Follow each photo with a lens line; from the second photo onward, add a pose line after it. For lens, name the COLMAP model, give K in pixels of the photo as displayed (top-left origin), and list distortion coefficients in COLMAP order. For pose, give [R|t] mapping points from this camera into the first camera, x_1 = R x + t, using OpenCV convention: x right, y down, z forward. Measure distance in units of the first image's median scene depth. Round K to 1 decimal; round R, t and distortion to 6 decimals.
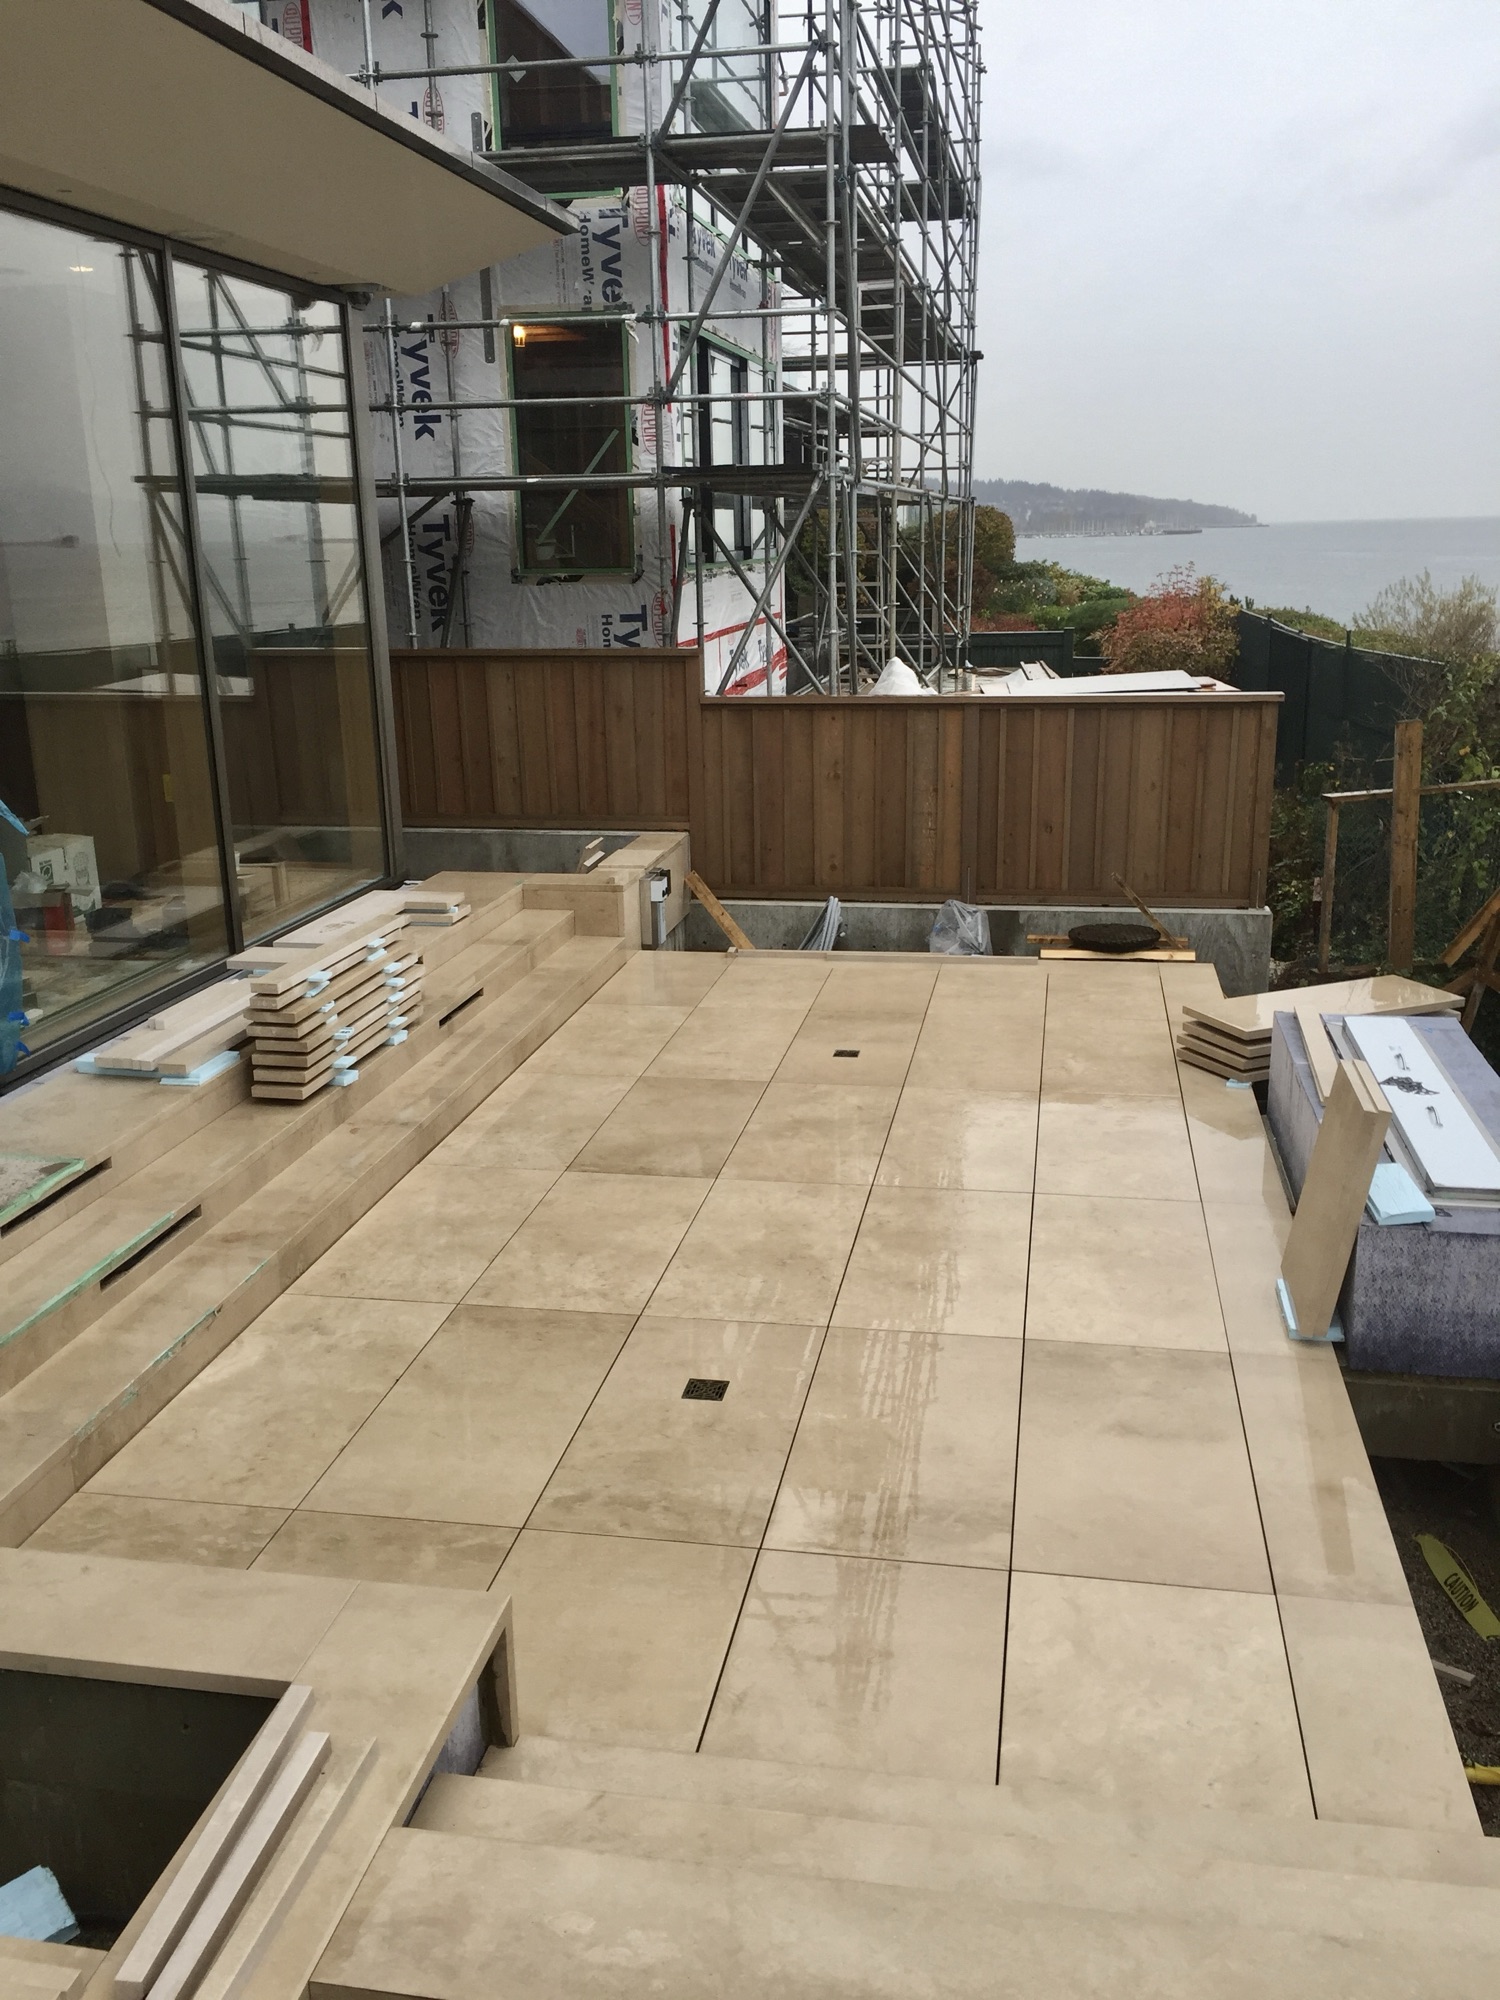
lens RADIAL K [[1706.5, 0, 757.1], [0, 1706.5, 1005.0], [0, 0, 1]] dist [0.059404, -0.082312]
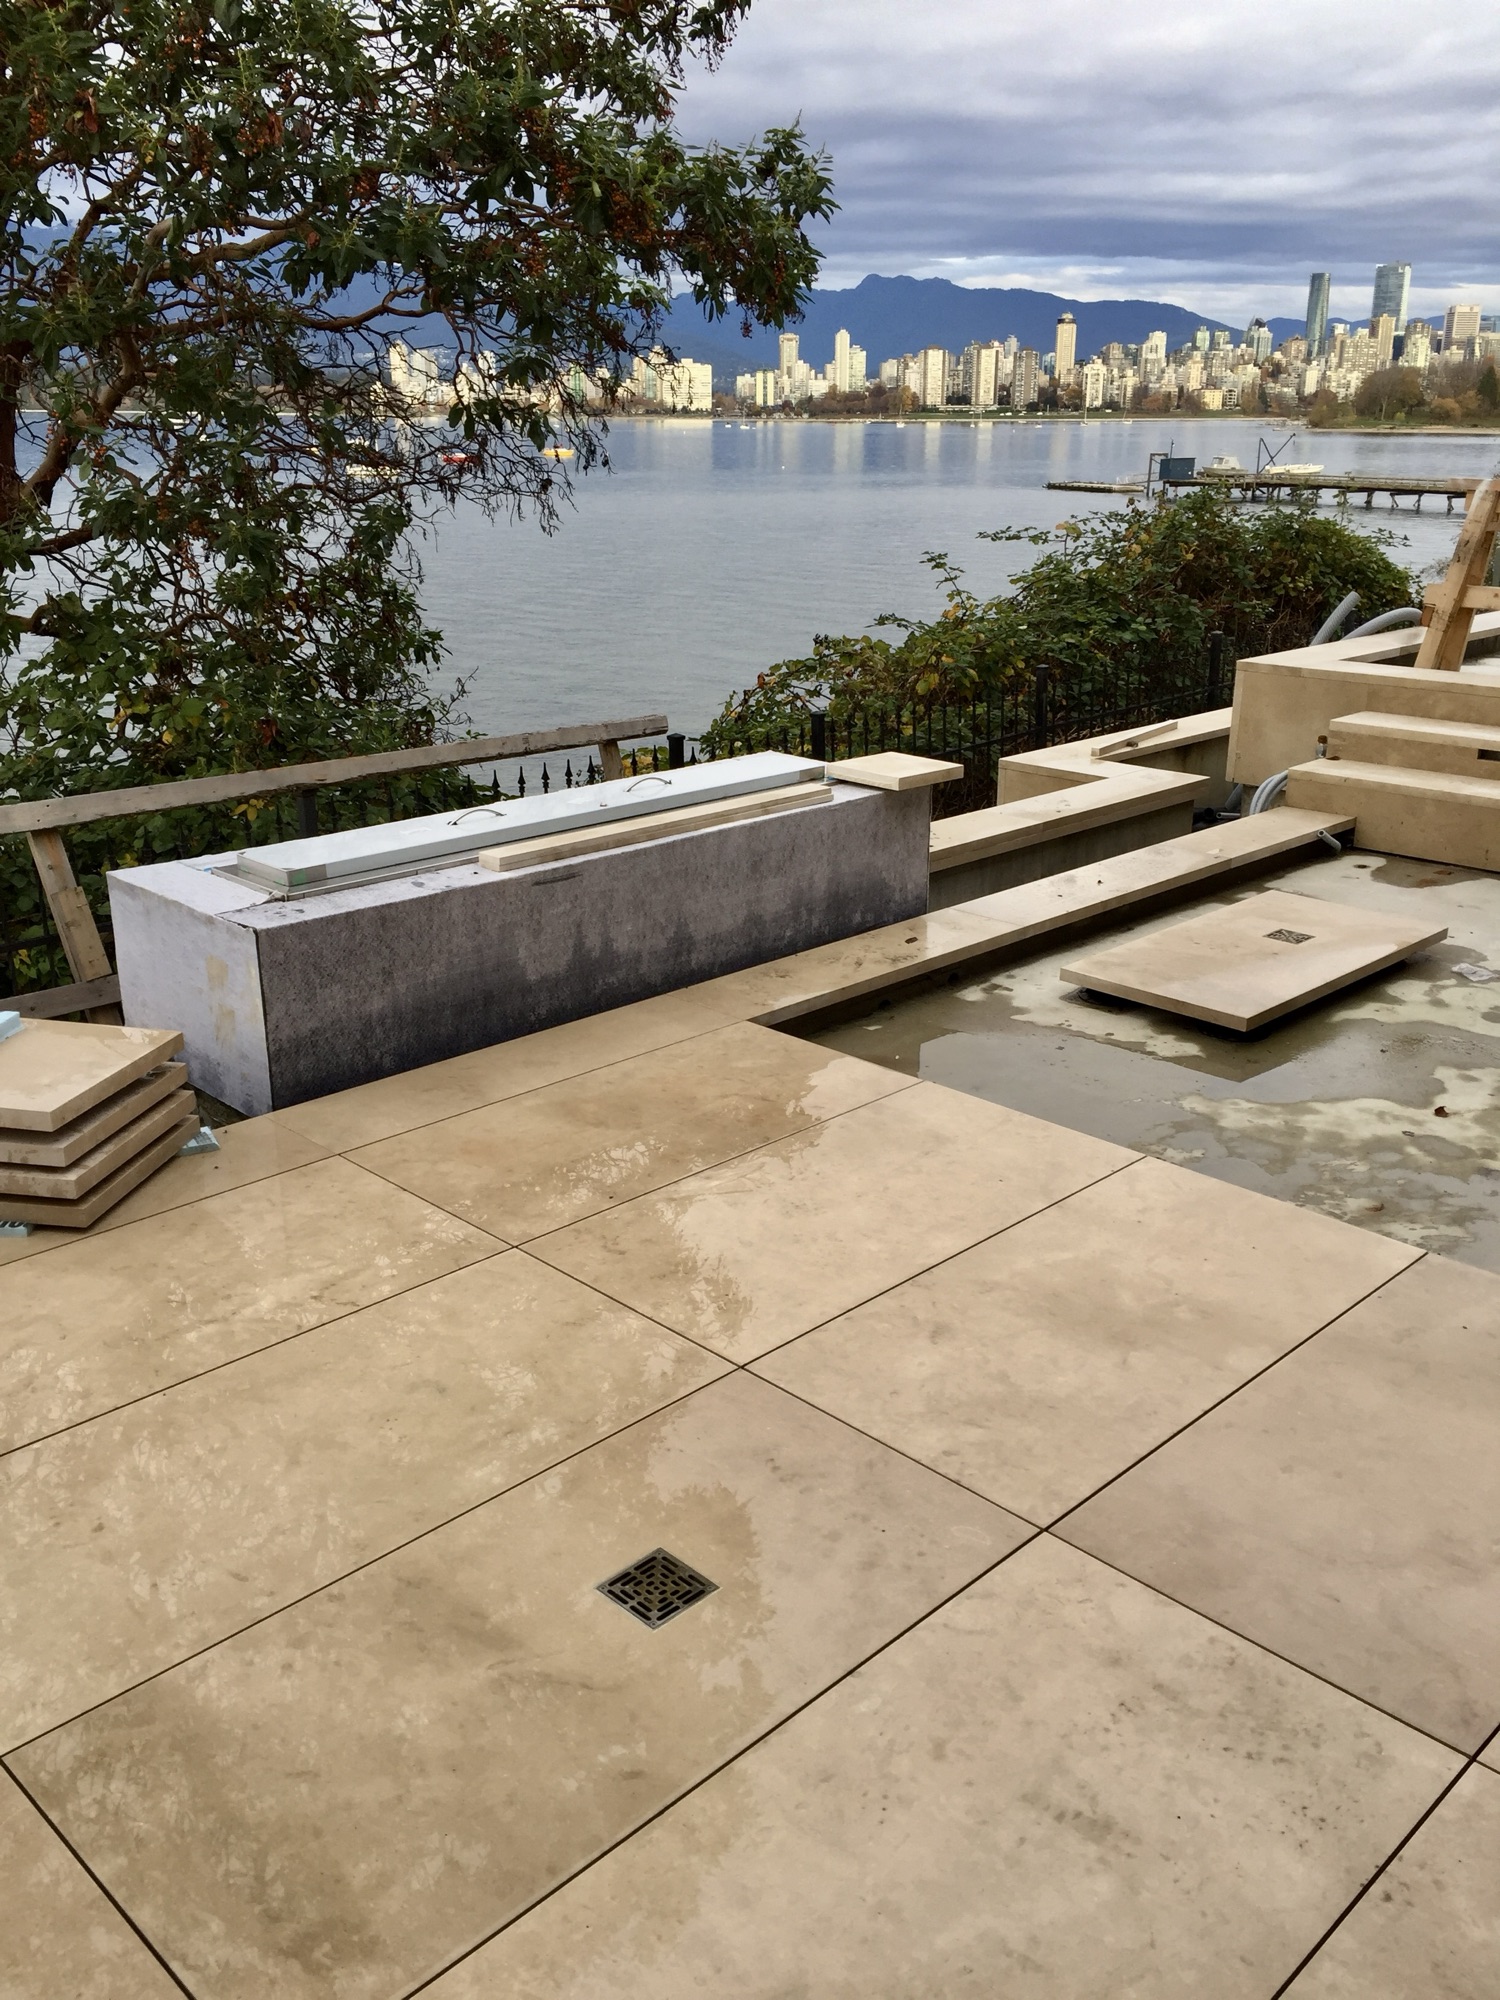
lens RADIAL K [[1706.5, 0, 733.0], [0, 1706.5, 994.7], [0, 0, 1]] dist [0.059404, -0.082312]
pose [[-0.815057, -0.170401, 0.553756, -0.097118], [0.167010, 0.846104, 0.506177, -0.193891], [-0.554788, 0.505046, -0.661164, 1.123393]]
